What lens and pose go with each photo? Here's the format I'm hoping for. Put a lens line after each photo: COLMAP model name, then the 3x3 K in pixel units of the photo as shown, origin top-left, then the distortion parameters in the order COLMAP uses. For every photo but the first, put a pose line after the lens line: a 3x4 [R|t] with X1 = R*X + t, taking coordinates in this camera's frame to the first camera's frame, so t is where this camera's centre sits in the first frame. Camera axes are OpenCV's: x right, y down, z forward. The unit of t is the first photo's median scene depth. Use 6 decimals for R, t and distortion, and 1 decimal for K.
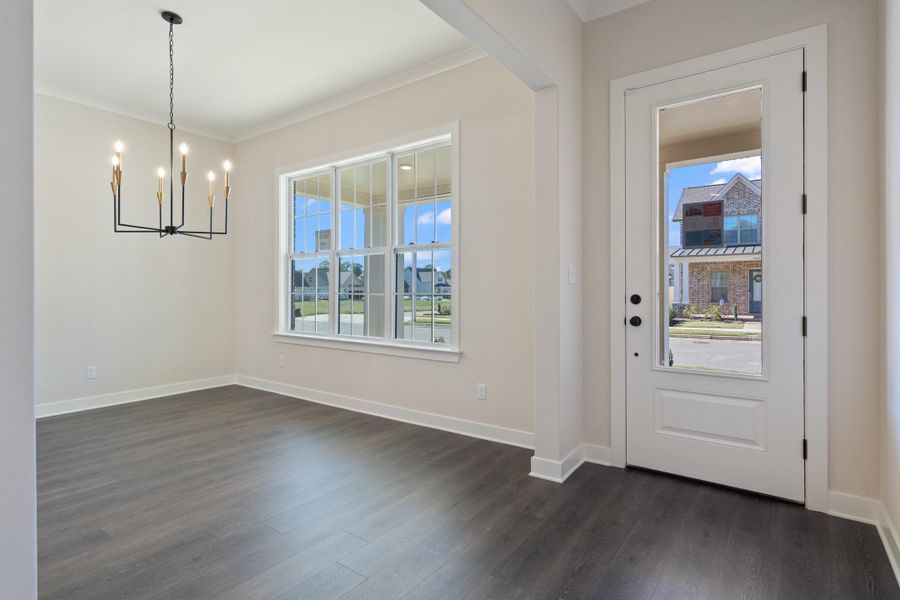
lens RADIAL K [[463.5, 0, 449.4], [0, 463.5, 288.4], [0, 0, 1]] dist [0.000946, 0.001117]
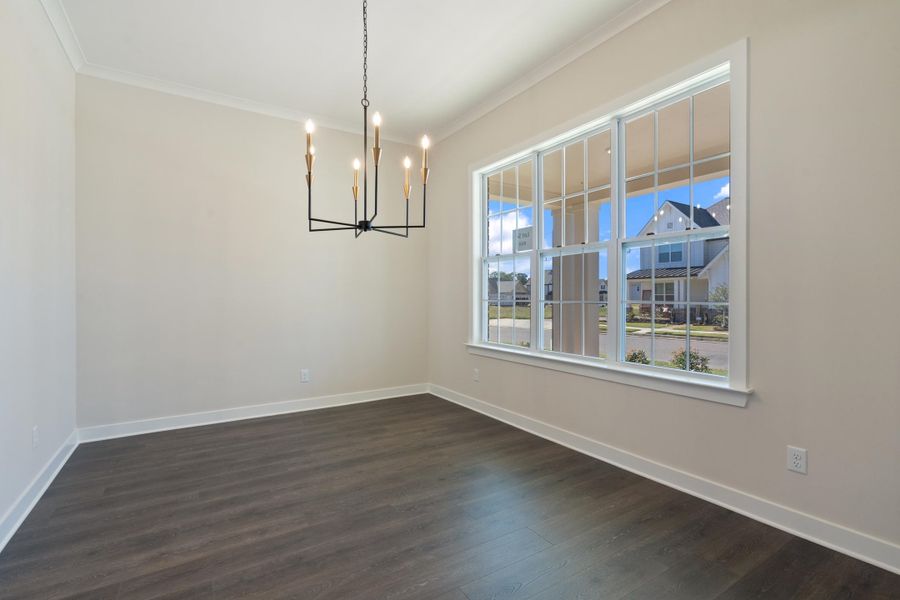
lens RADIAL K [[408.6, 0, 450.0], [0, 408.6, 298.6], [0, 0, 1]] dist [-0.007982, 0.002566]
pose [[0.934044, 0.000988, -0.357156, -0.166093], [0.001458, 0.999977, 0.006577, 0.001835], [0.357155, -0.006664, 0.934022, 0.314387]]
